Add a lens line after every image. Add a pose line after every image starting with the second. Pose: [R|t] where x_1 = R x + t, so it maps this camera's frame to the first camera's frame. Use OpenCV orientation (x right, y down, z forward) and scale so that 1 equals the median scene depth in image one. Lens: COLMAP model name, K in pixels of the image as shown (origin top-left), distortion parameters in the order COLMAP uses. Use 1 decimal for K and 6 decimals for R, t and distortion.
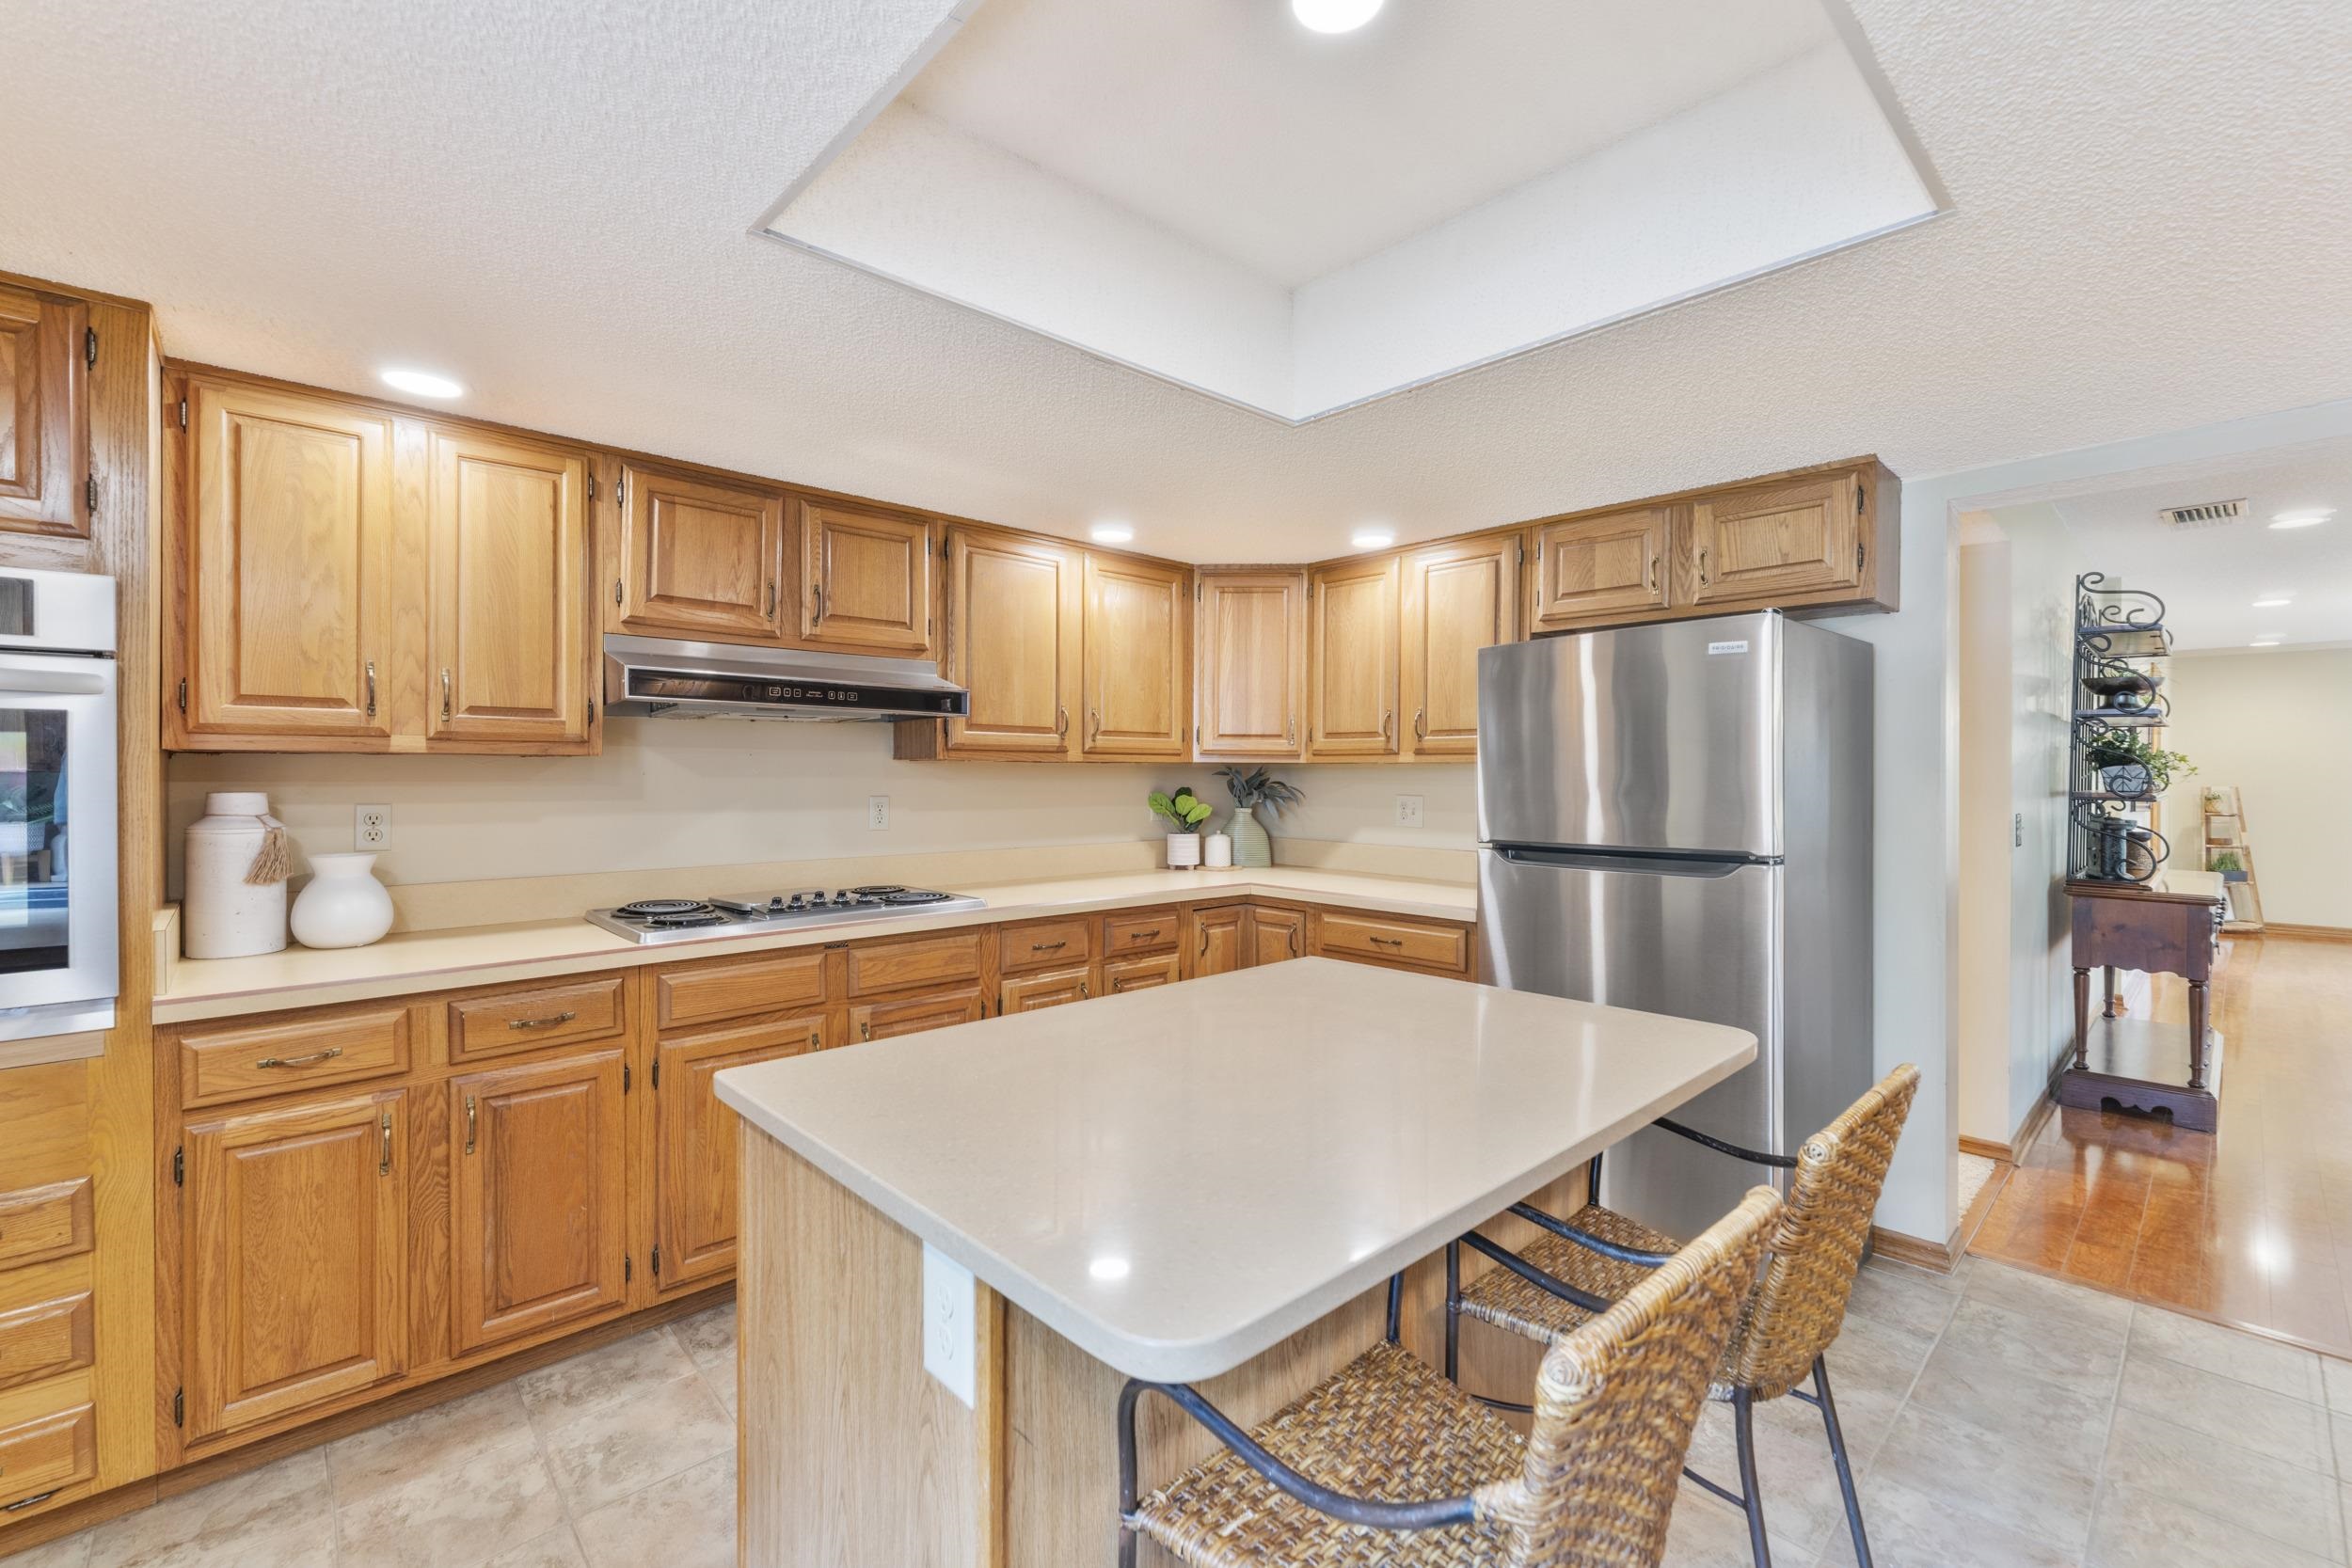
lens RADIAL K [[992.5, 0, 1175.4], [0, 992.5, 781.9], [0, 0, 1]] dist [0.002748, -0.000291]
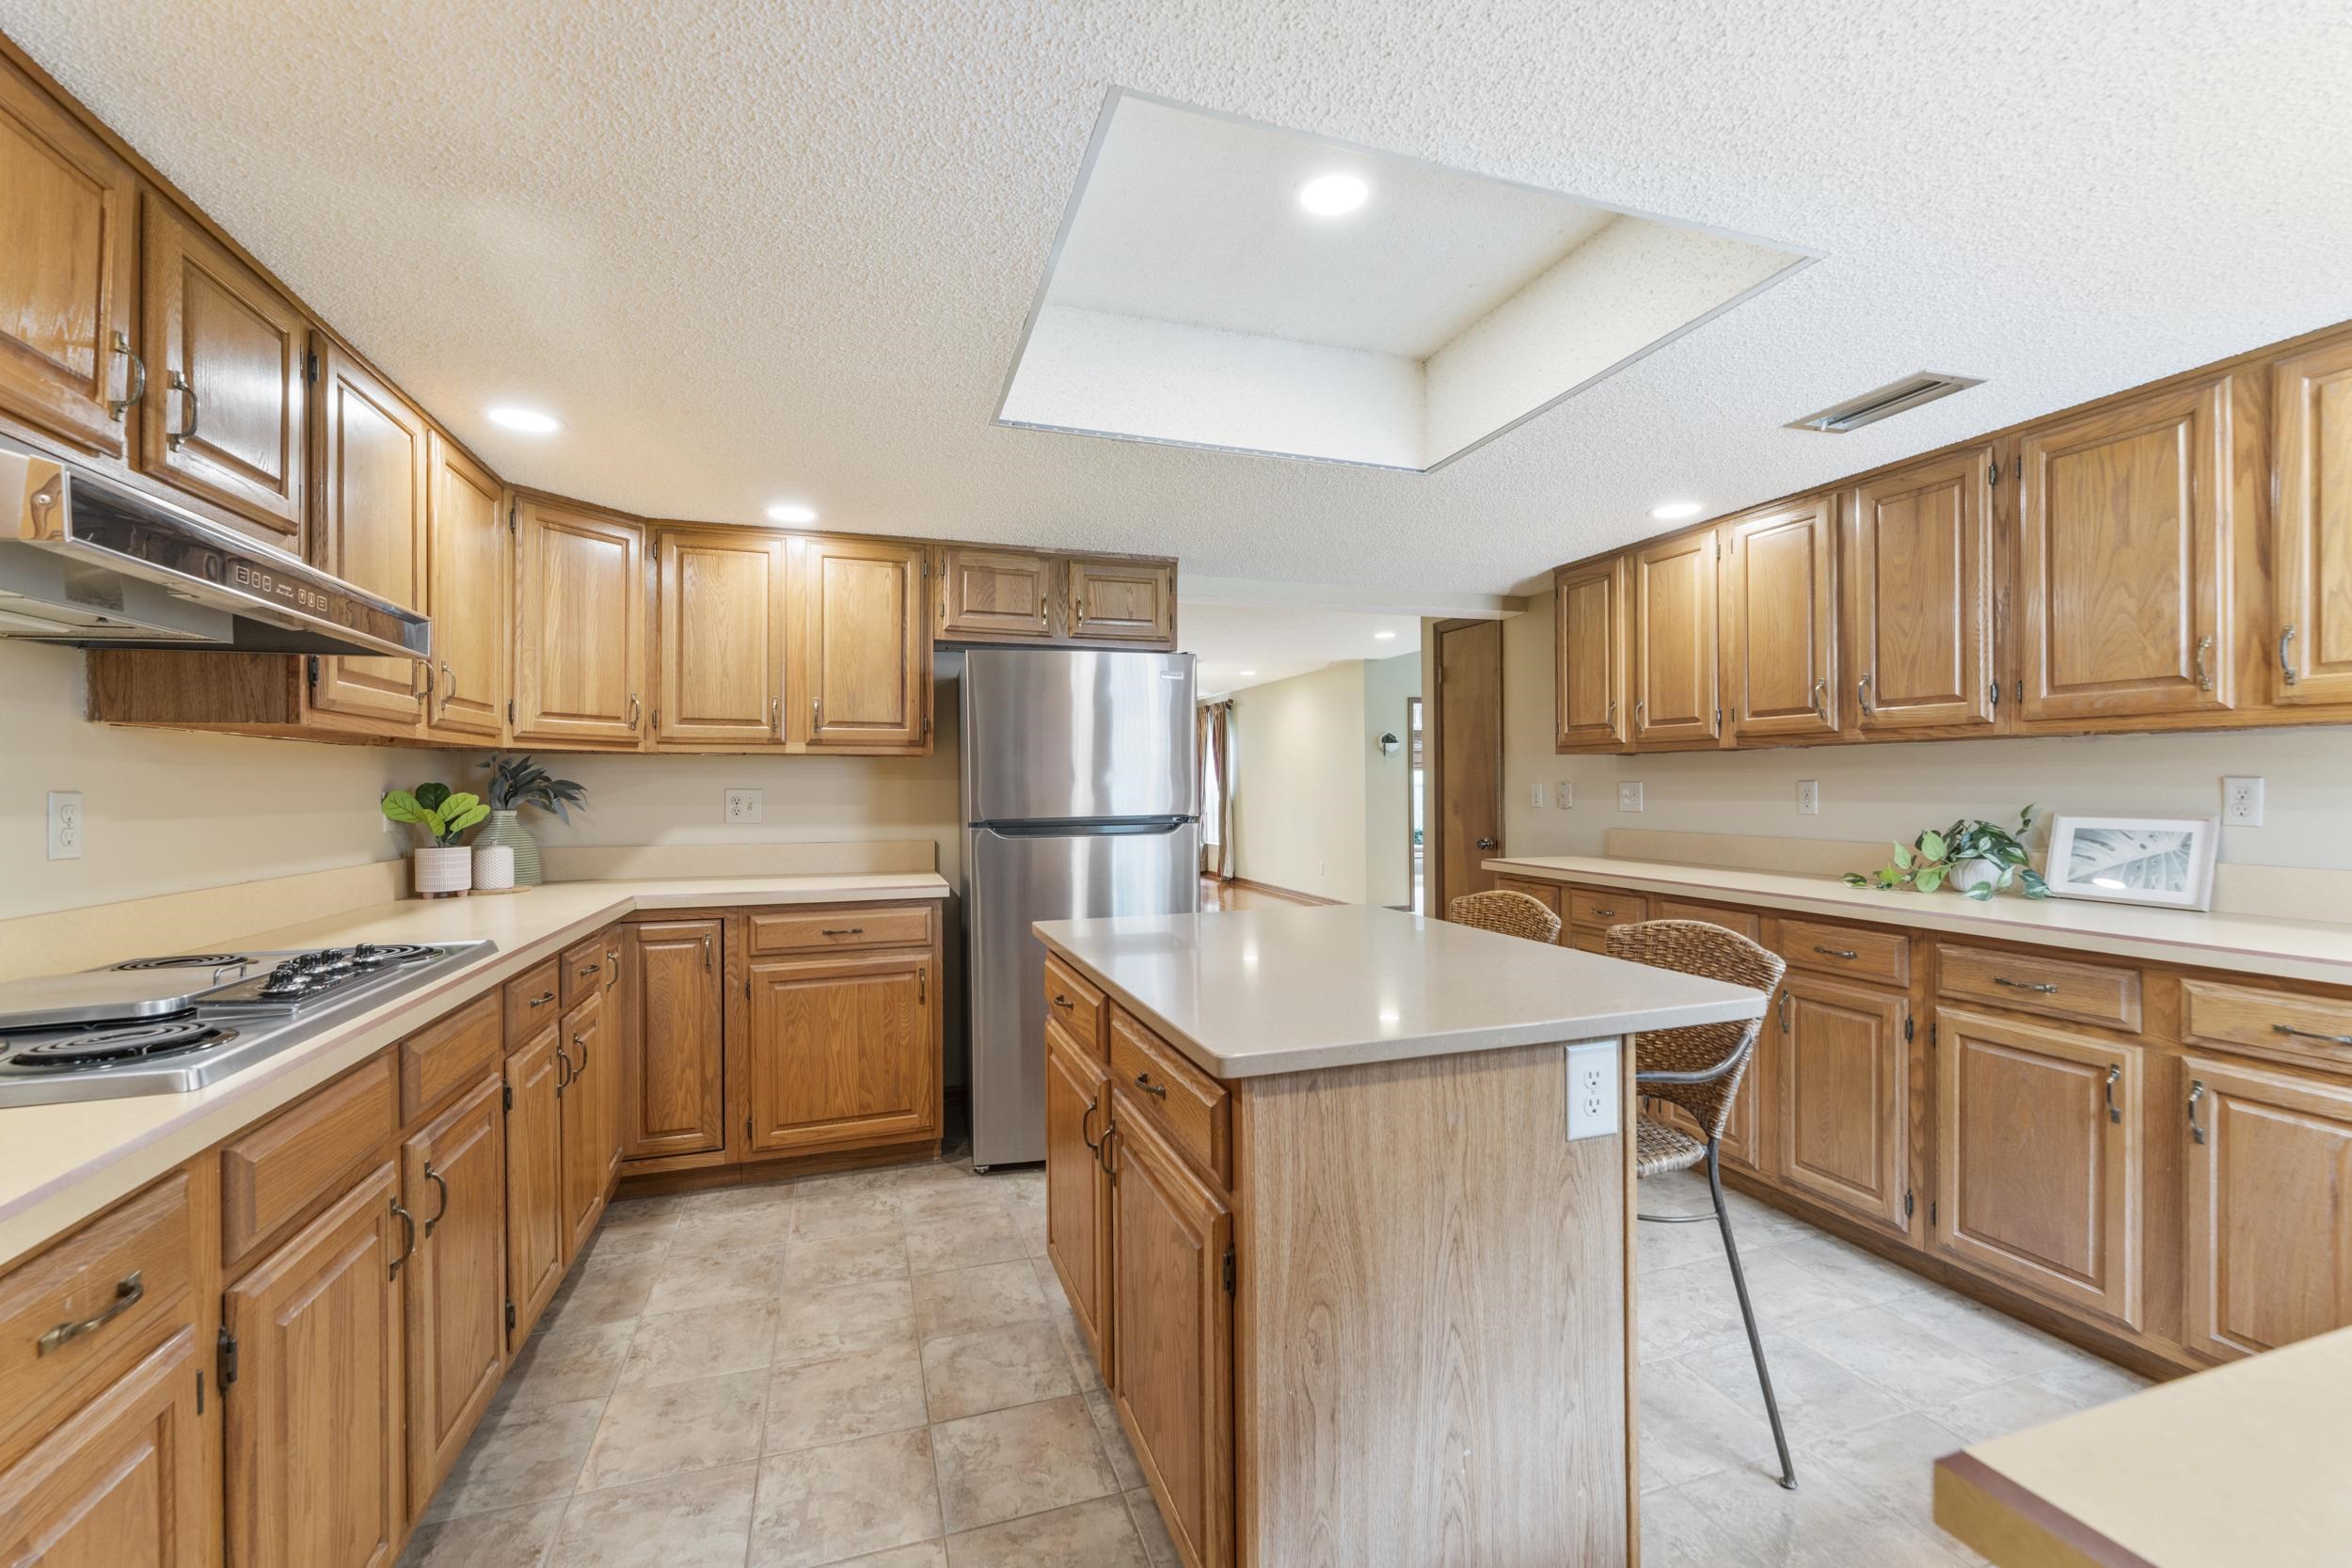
lens RADIAL K [[992.5, 0, 1184.3], [0, 992.5, 779.8], [0, 0, 1]] dist [0.002748, -0.000291]
pose [[0.402855, 0.000869, 0.915263, -0.518494], [0.015697, 0.999846, -0.007859, 0.021139], [-0.915129, 0.017533, 0.402779, 0.267428]]
